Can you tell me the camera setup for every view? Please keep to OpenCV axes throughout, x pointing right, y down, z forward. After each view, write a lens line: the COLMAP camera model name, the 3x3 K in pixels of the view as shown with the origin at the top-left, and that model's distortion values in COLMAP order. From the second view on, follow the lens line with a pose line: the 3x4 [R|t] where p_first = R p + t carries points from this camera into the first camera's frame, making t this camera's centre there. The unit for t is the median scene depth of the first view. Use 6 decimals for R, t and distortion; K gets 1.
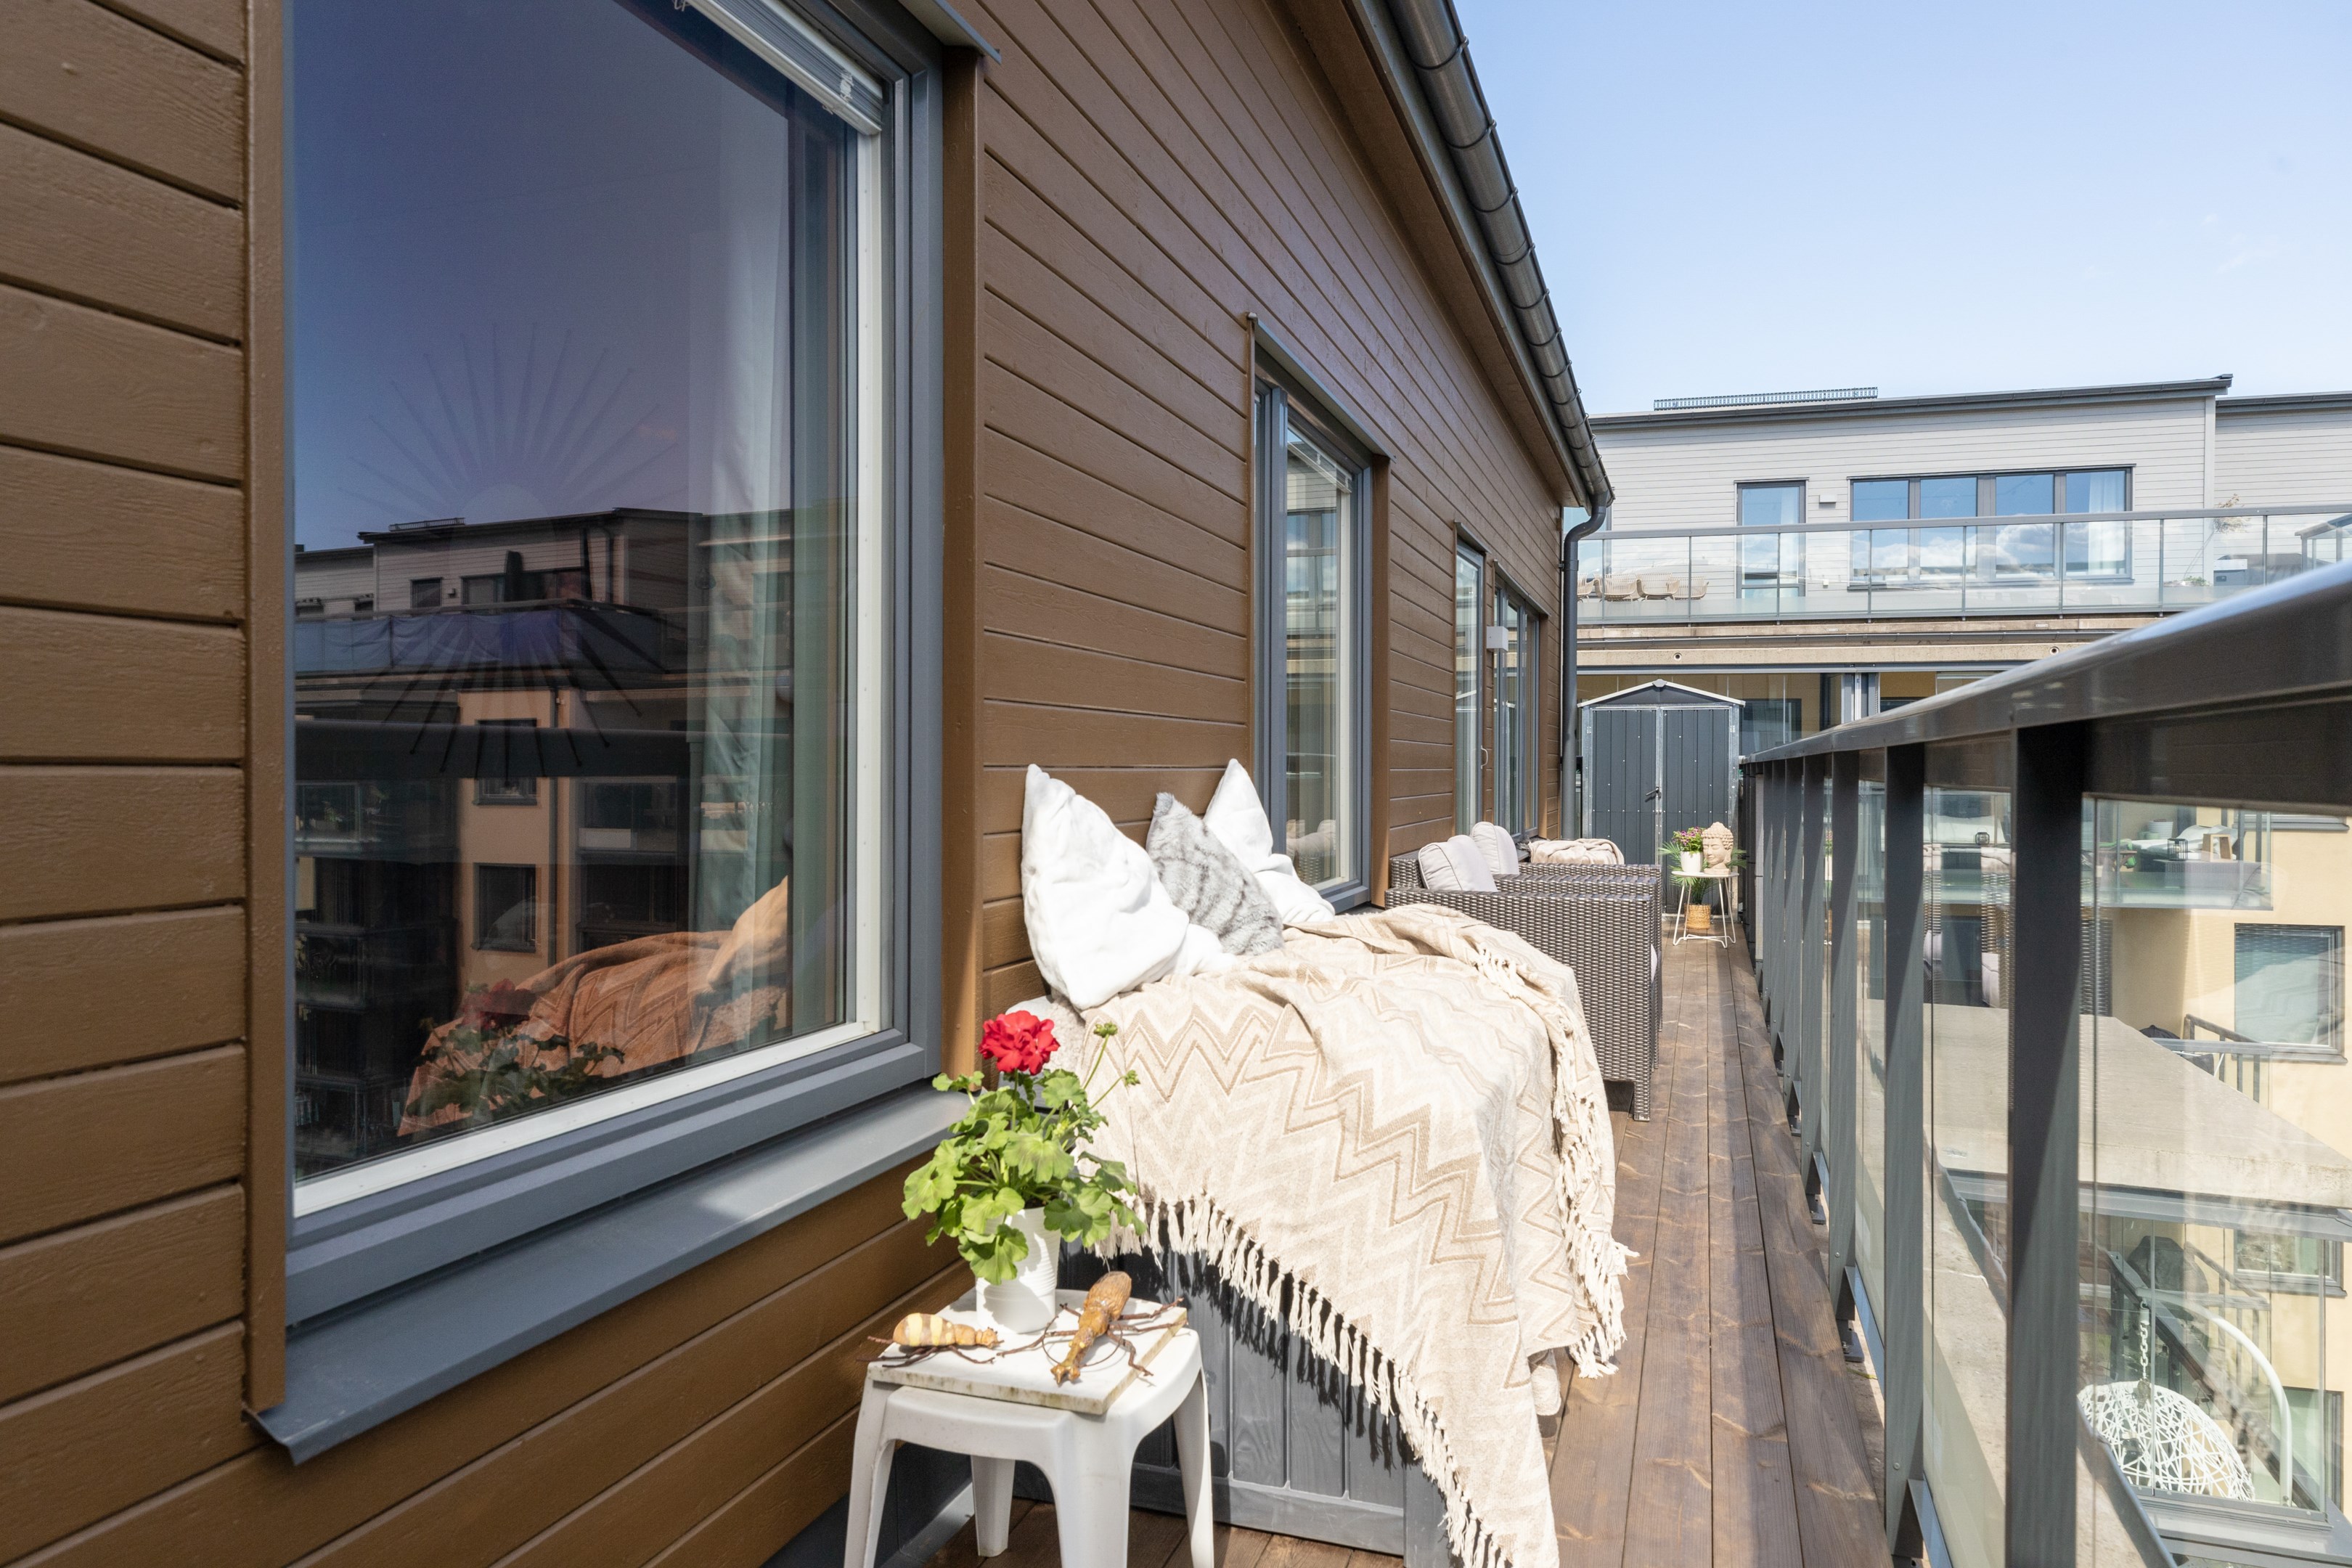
lens RADIAL K [[1557.5, 0, 1176.0], [0, 1557.5, 784.0], [0, 0, 1]] dist [0.000423, 0.000071]
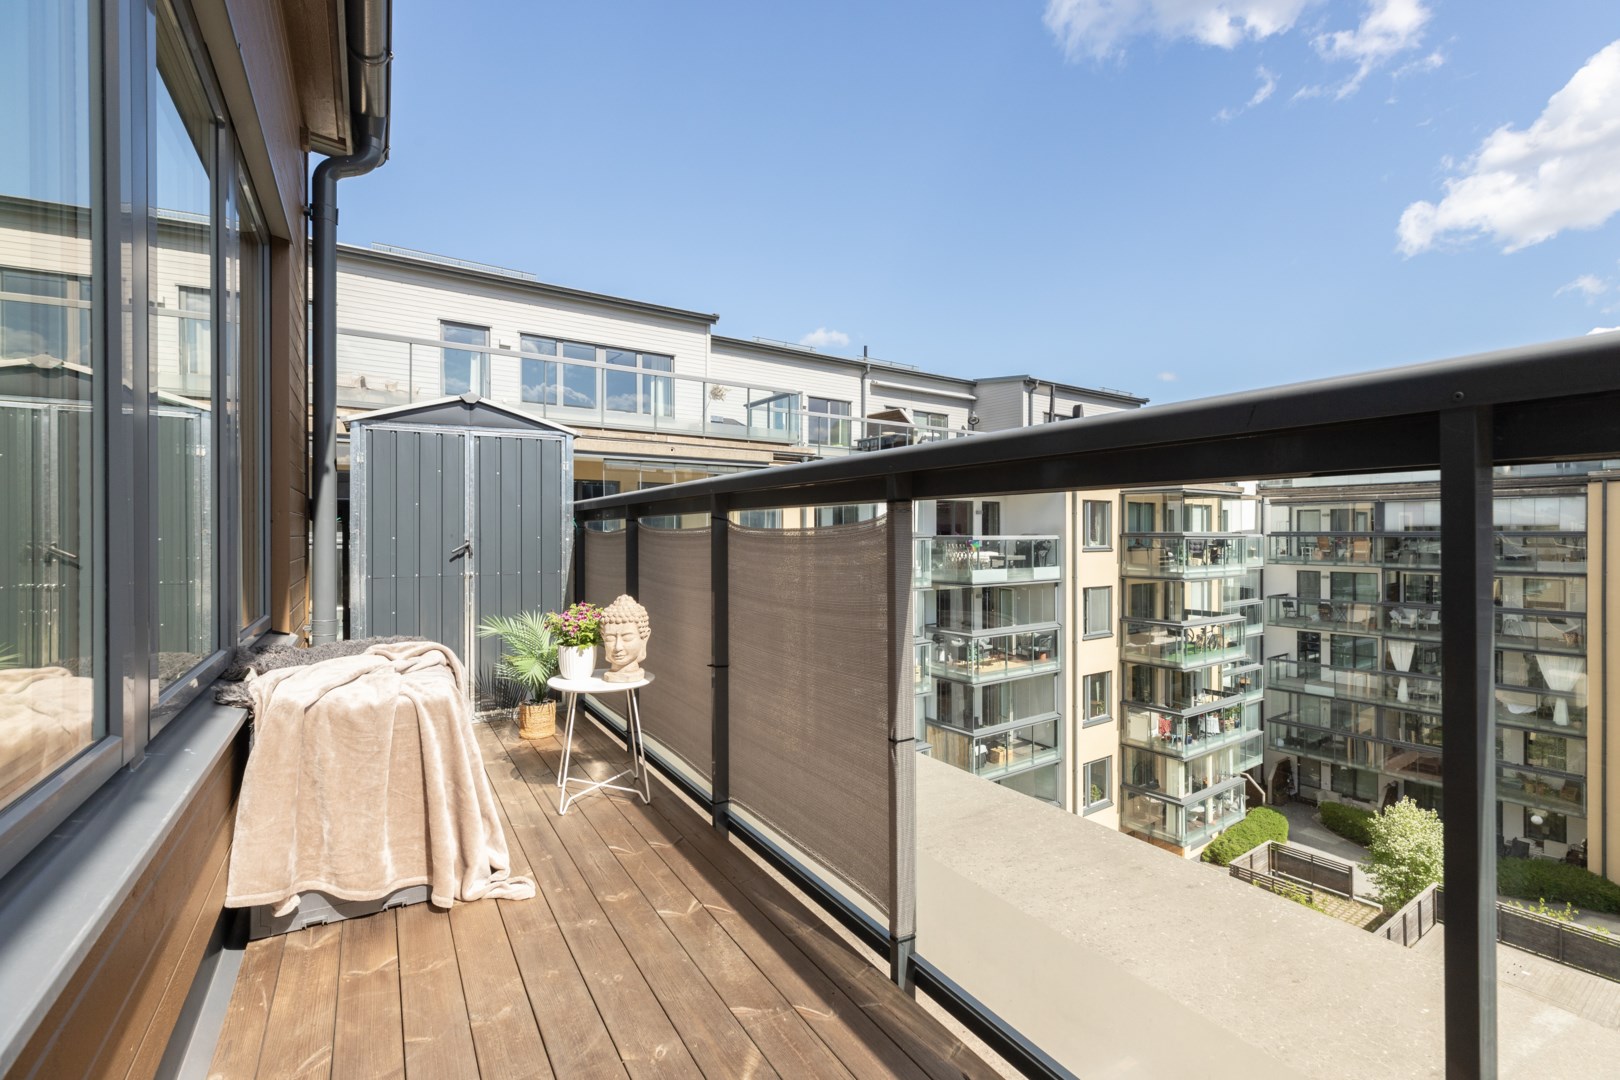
lens RADIAL K [[720.1, 0, 808.3], [0, 720.1, 530.5], [0, 0, 1]] dist [-0.001627, 0.000013]
pose [[0.644928, -0.006363, 0.764217, 0.155008], [0.013600, 0.999903, -0.003152, 0.000820], [-0.764122, 0.012426, 0.644952, 0.663733]]
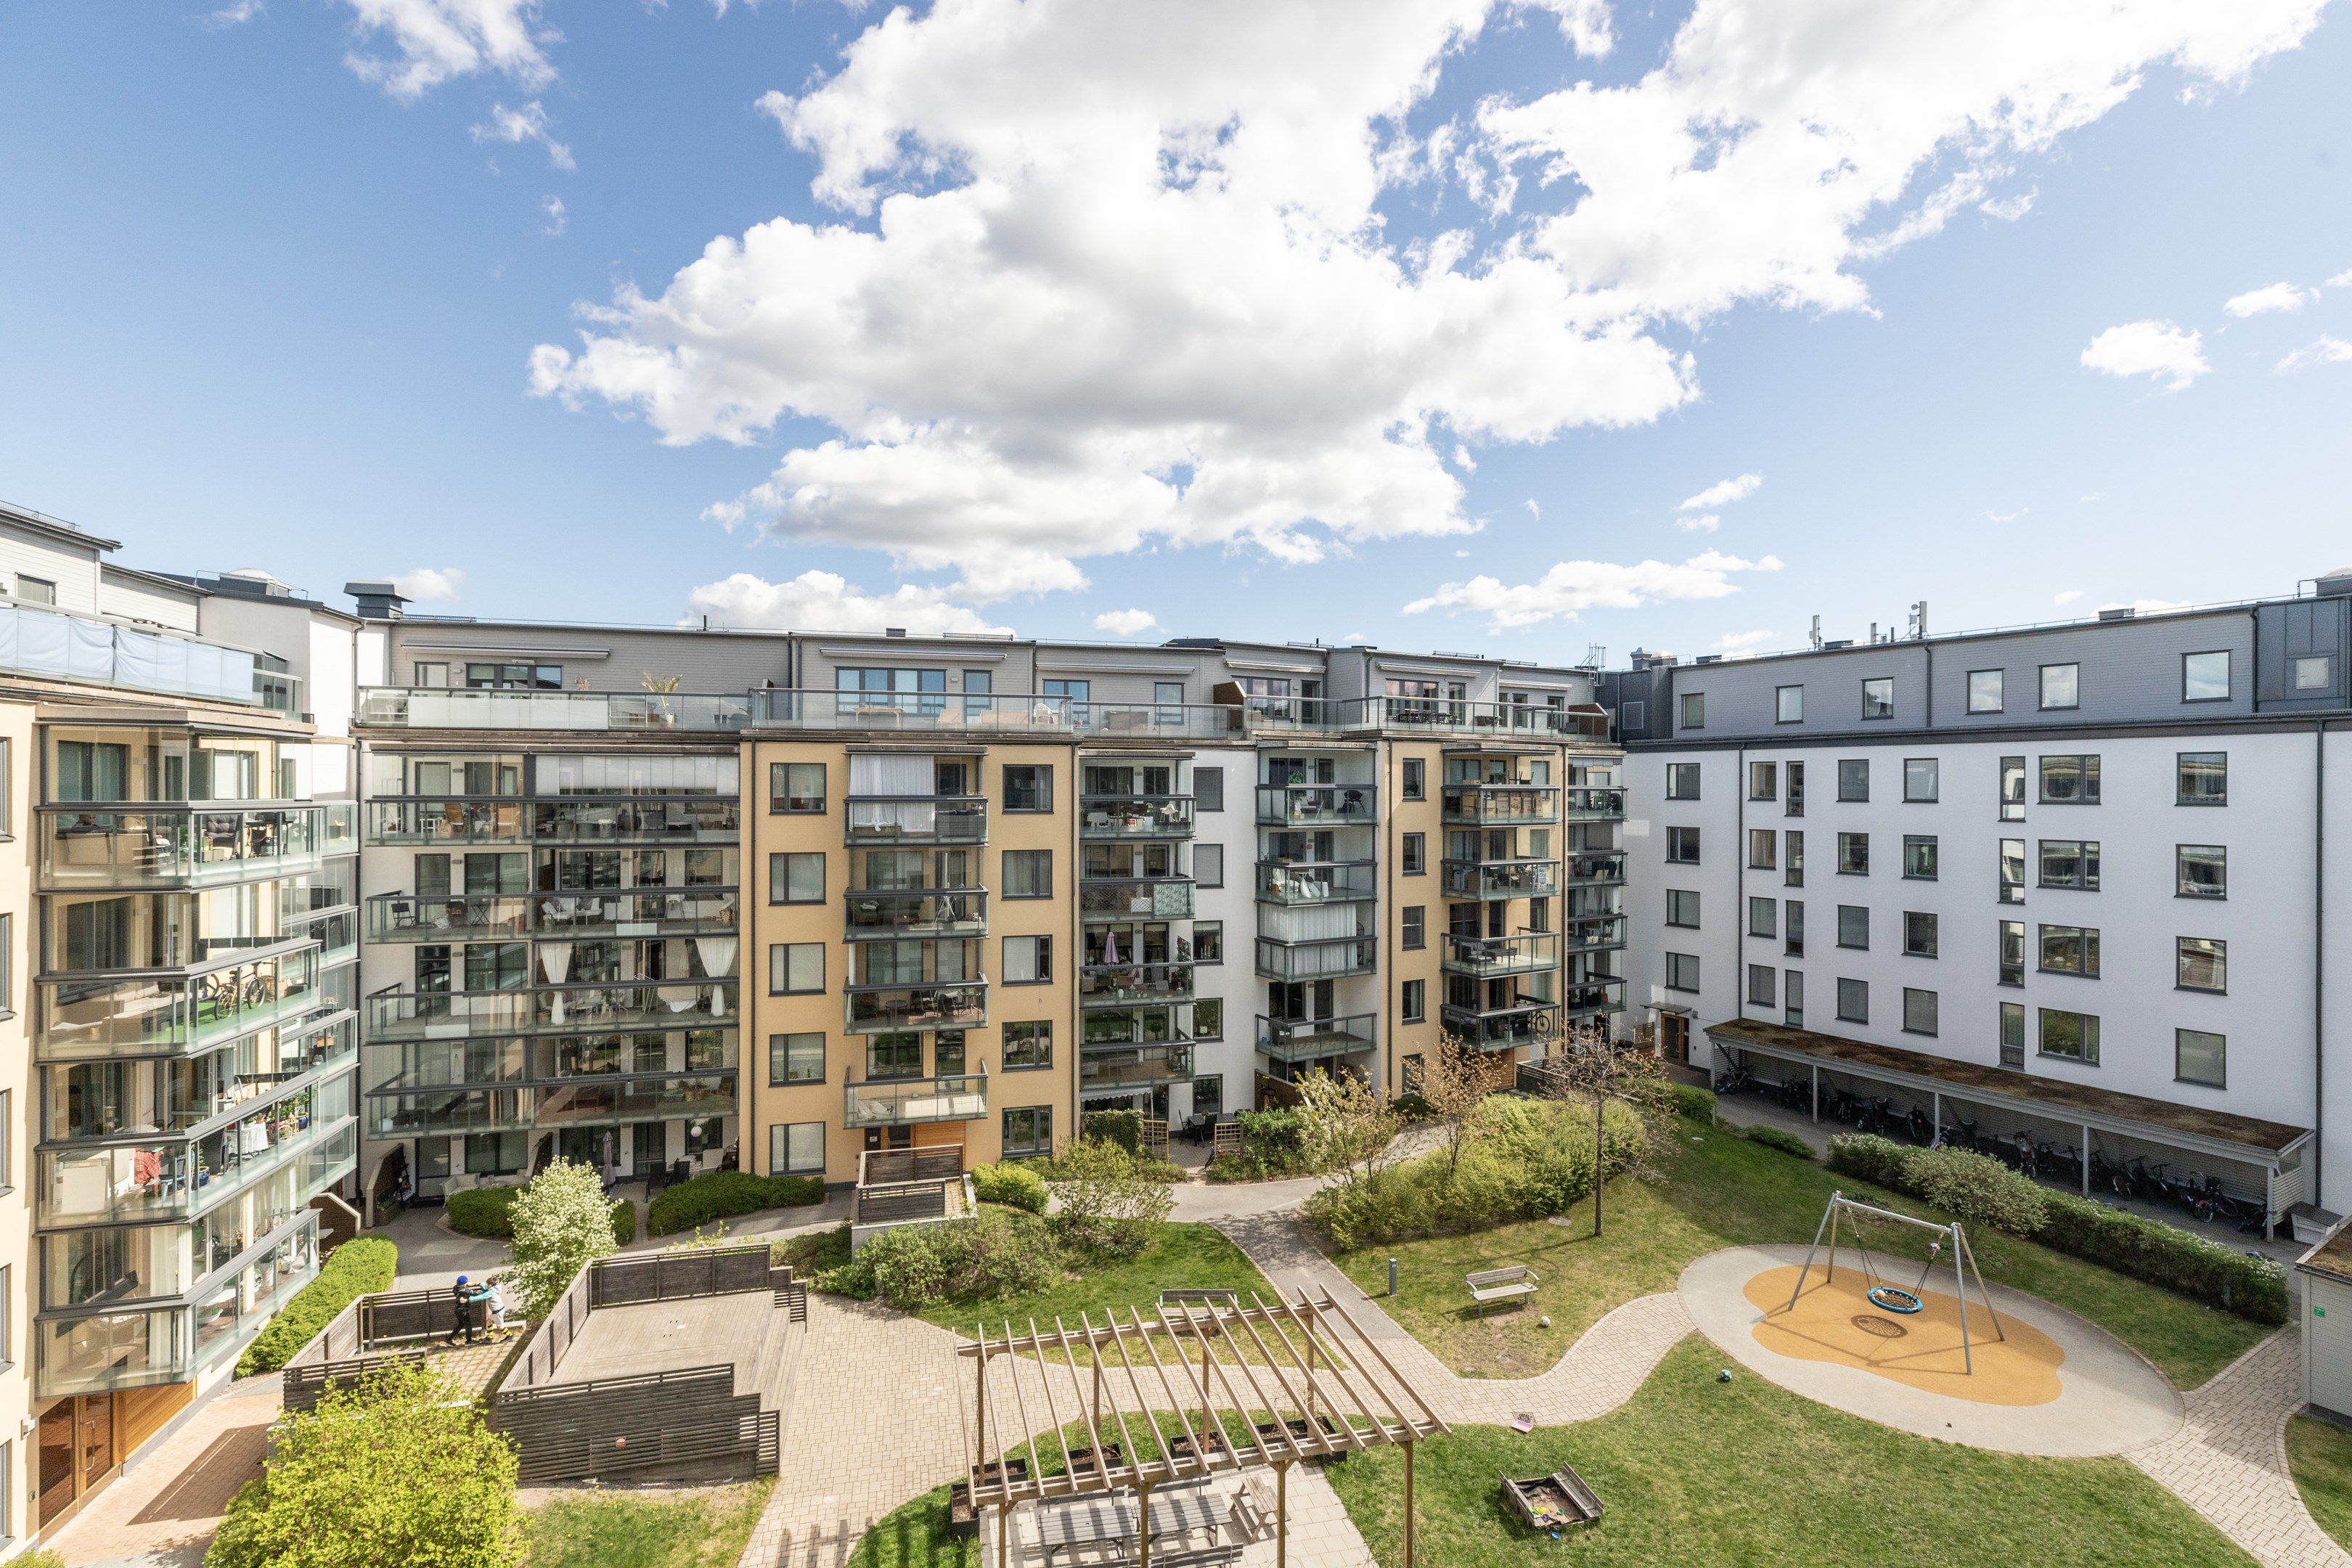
lens RADIAL K [[1045.5, 0, 1173.5], [0, 1045.5, 770.2], [0, 0, 1]] dist [-0.001627, 0.000013]
pose [[-0.488315, 0.006897, 0.872640, 0.170768], [0.007520, 0.999965, -0.003695, -0.001762], [-0.872635, 0.004758, -0.488350, 0.658933]]
